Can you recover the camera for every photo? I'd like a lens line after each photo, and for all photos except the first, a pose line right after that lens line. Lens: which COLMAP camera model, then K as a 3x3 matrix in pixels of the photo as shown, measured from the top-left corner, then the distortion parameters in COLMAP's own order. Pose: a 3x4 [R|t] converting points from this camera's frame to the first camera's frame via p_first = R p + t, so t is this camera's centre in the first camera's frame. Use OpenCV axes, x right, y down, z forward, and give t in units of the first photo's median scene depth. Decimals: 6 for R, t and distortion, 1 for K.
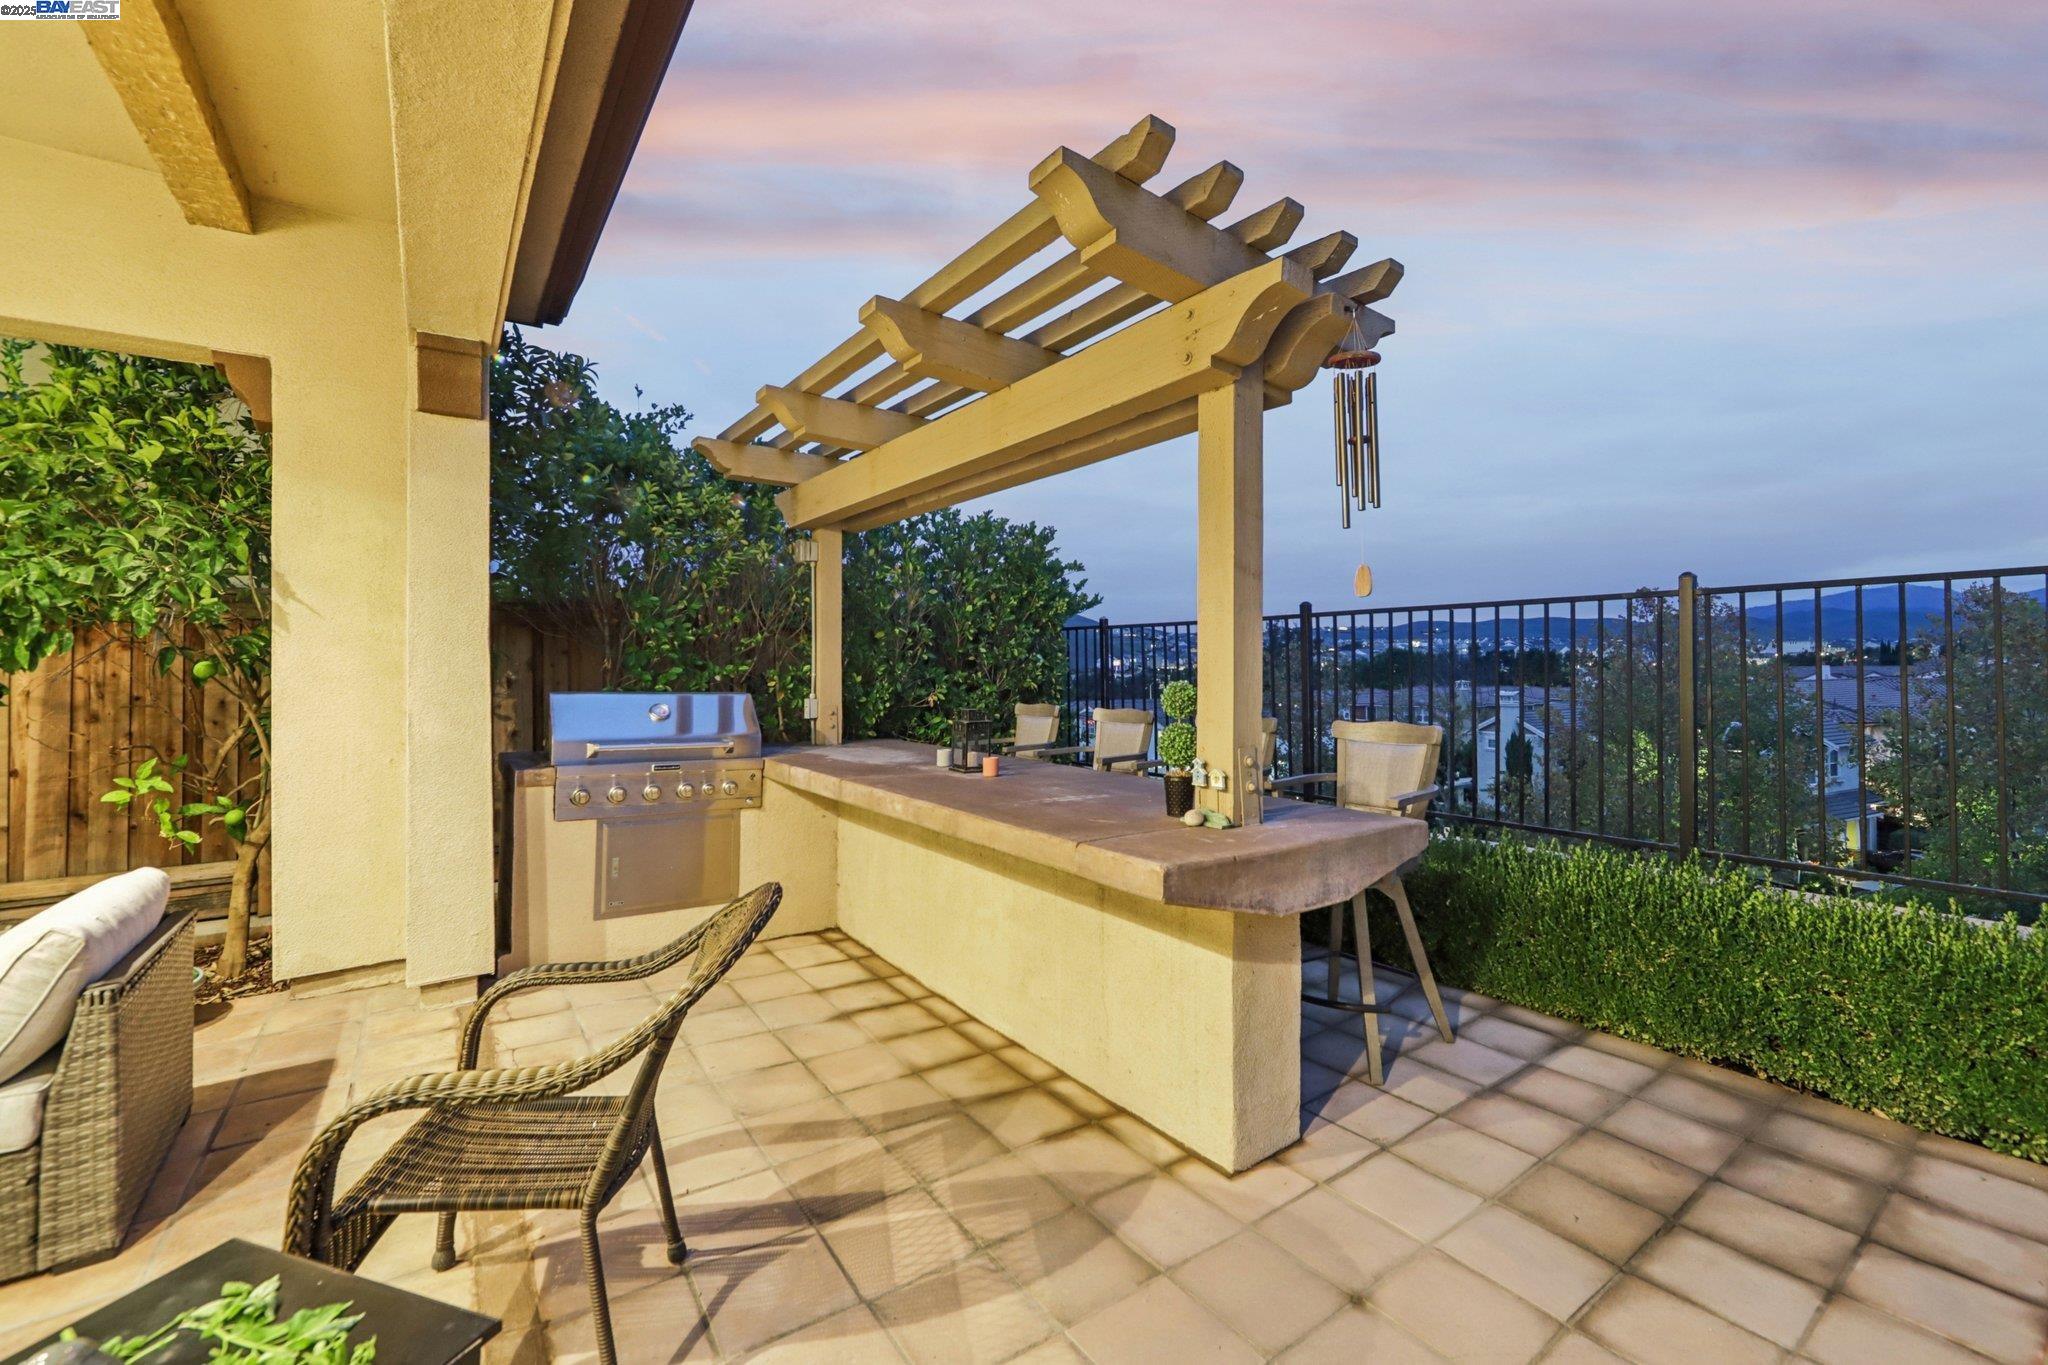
lens RADIAL K [[827.5, 0, 1024.0], [0, 827.5, 682.5], [0, 0, 1]] dist [-0.012387, -0.000112]
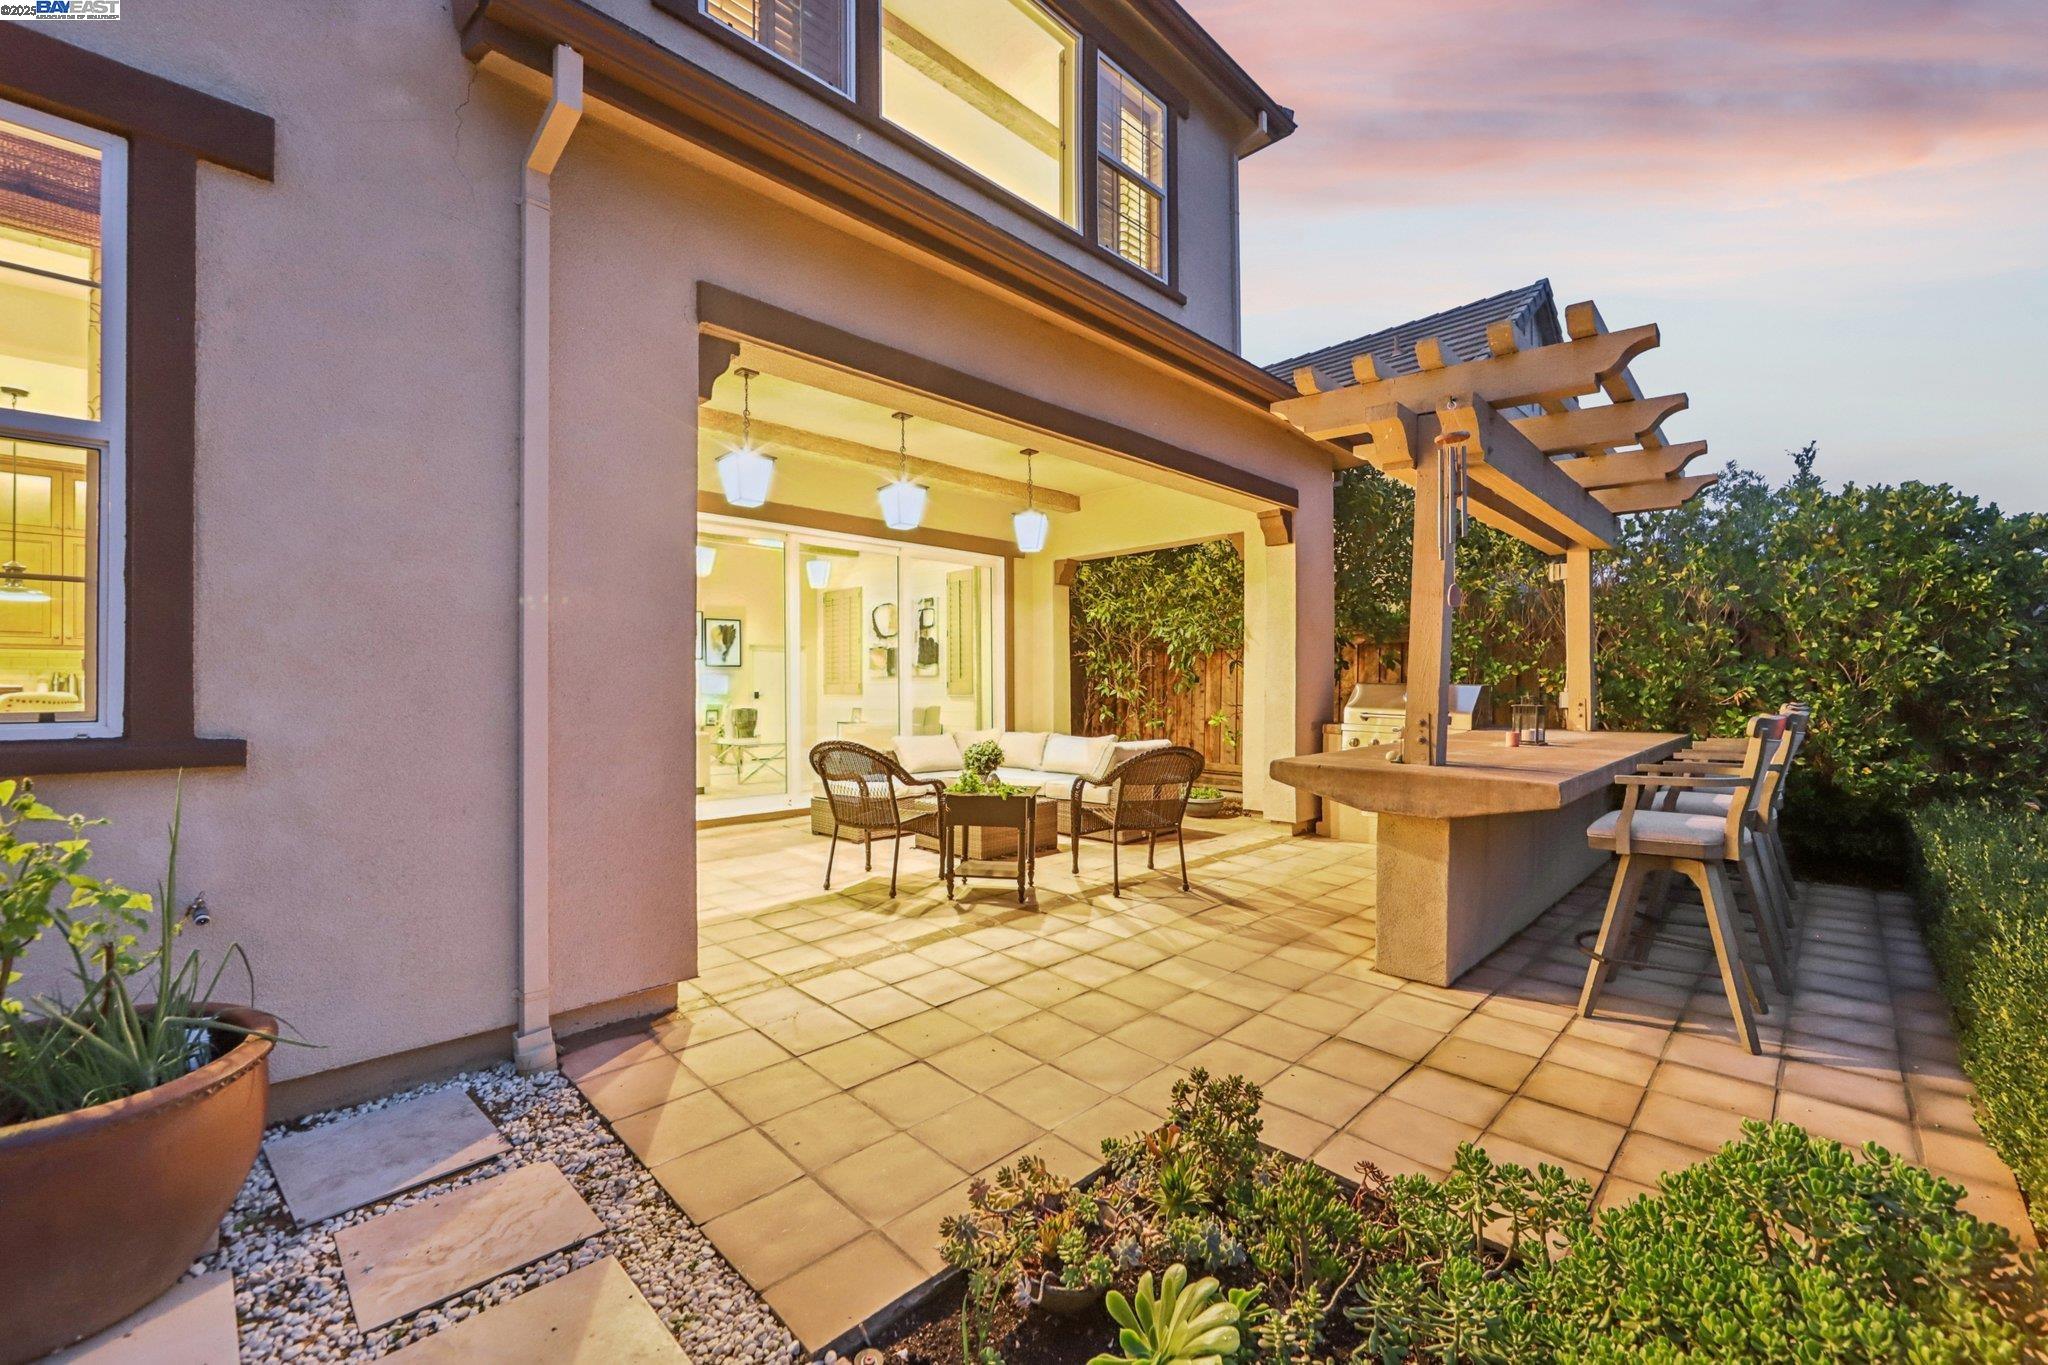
lens RADIAL K [[827.5, 0, 1024.0], [0, 827.5, 682.5], [0, 0, 1]] dist [-0.012387, -0.000112]
pose [[0.160876, -0.000141, -0.986975, 1.478695], [-0.016614, 0.999858, -0.002851, 0.041137], [0.986835, 0.016856, 0.160851, 0.043914]]
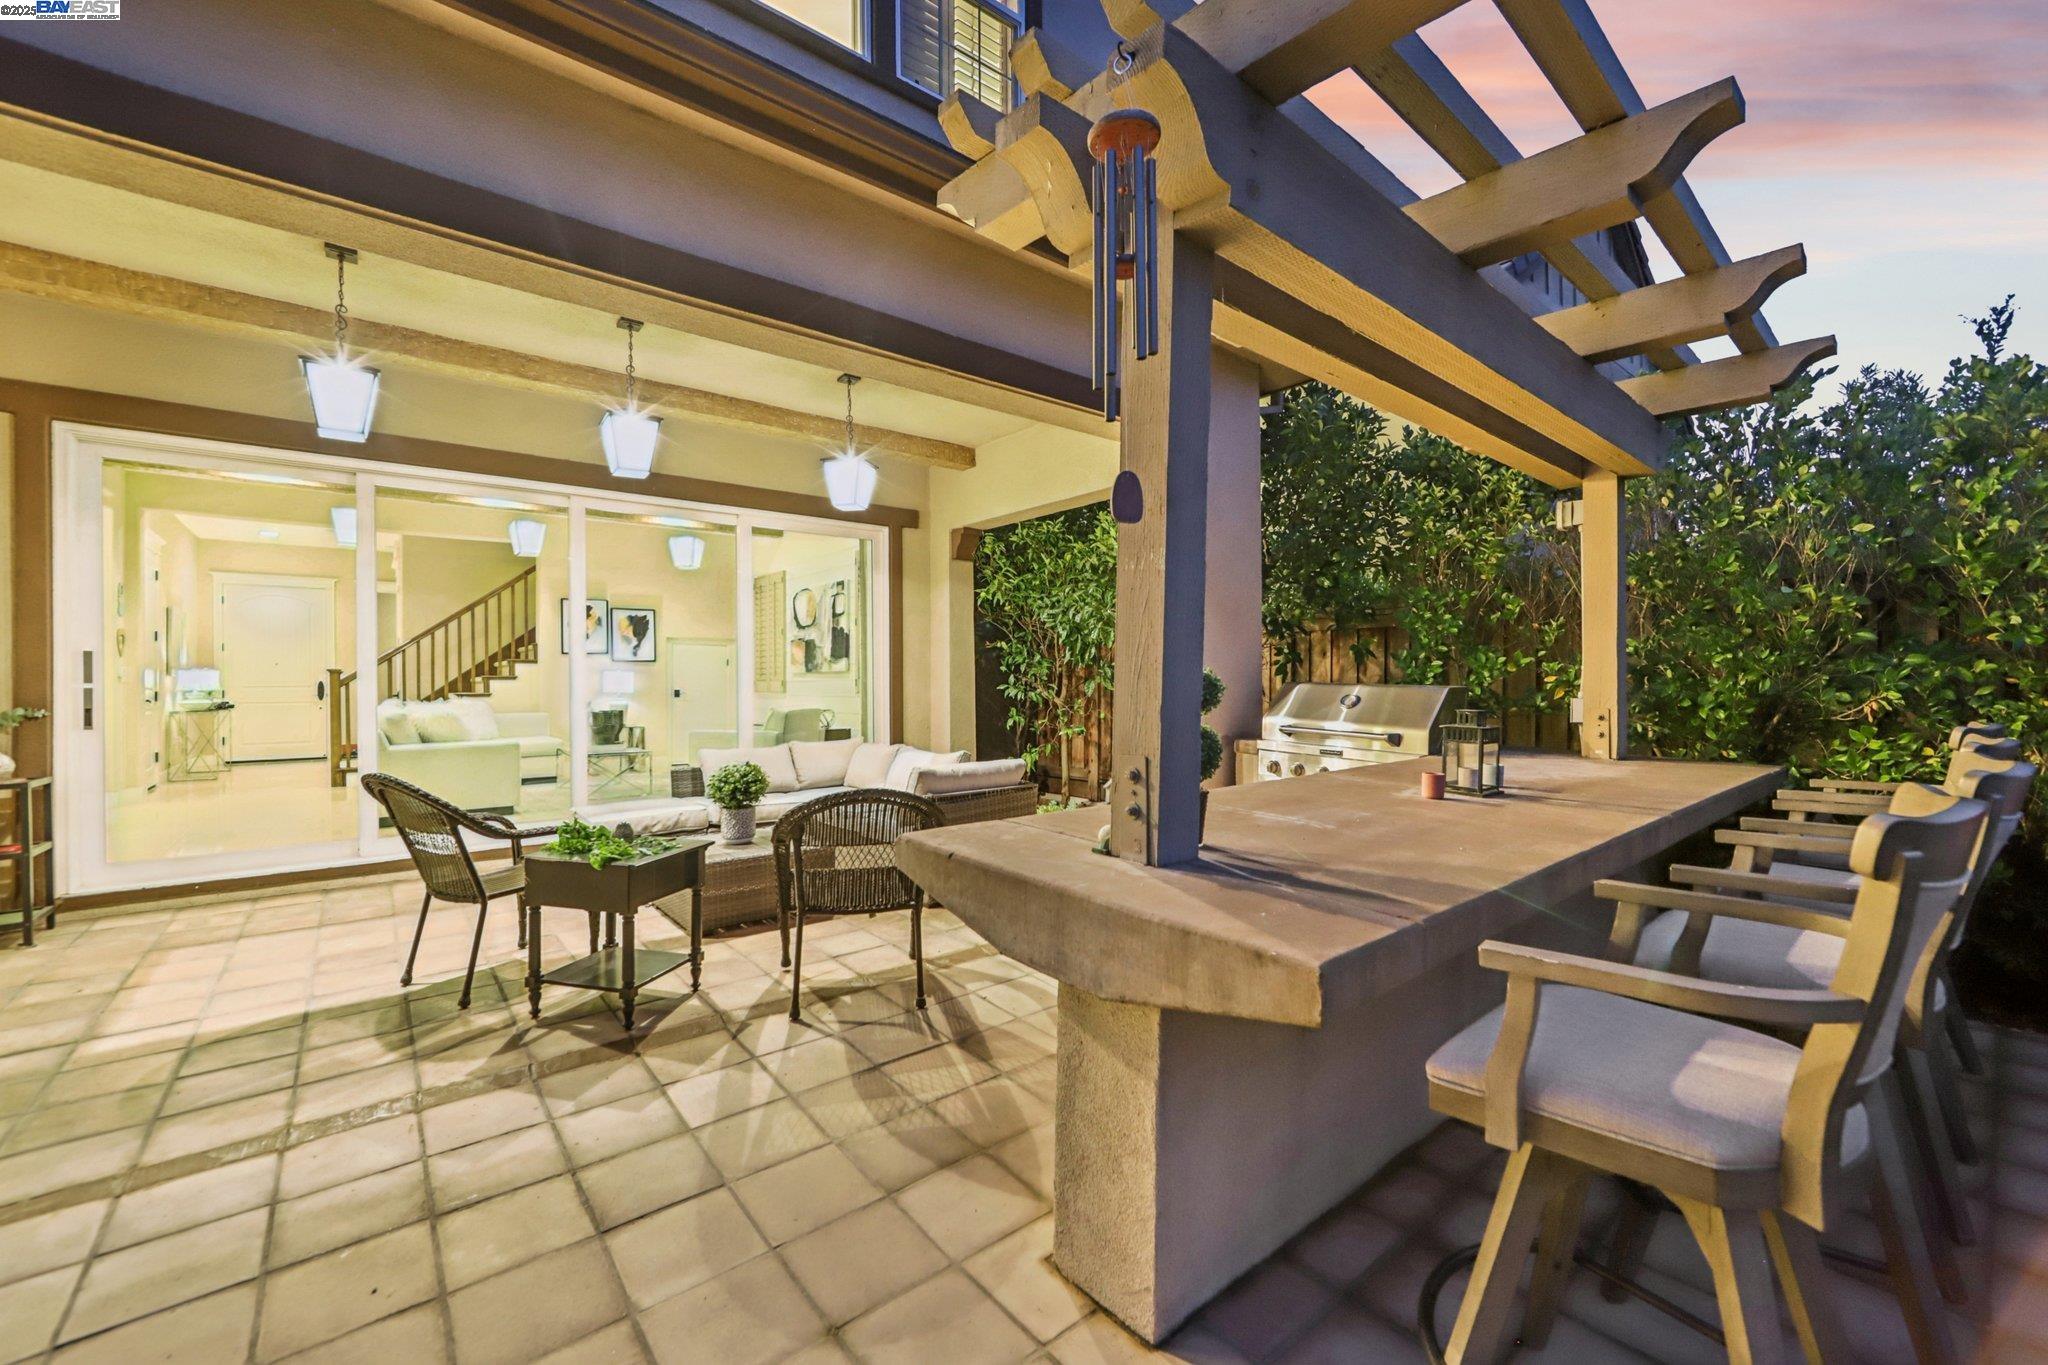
lens RADIAL K [[815.9, 0, 1024.0], [0, 815.9, 682.5], [0, 0, 1]] dist [-0.009732, 0.000817]
pose [[0.058381, 0.007764, -0.998264, 0.890731], [-0.015603, 0.999855, 0.006864, 0.014703], [0.998172, 0.015175, 0.058493, 0.783222]]
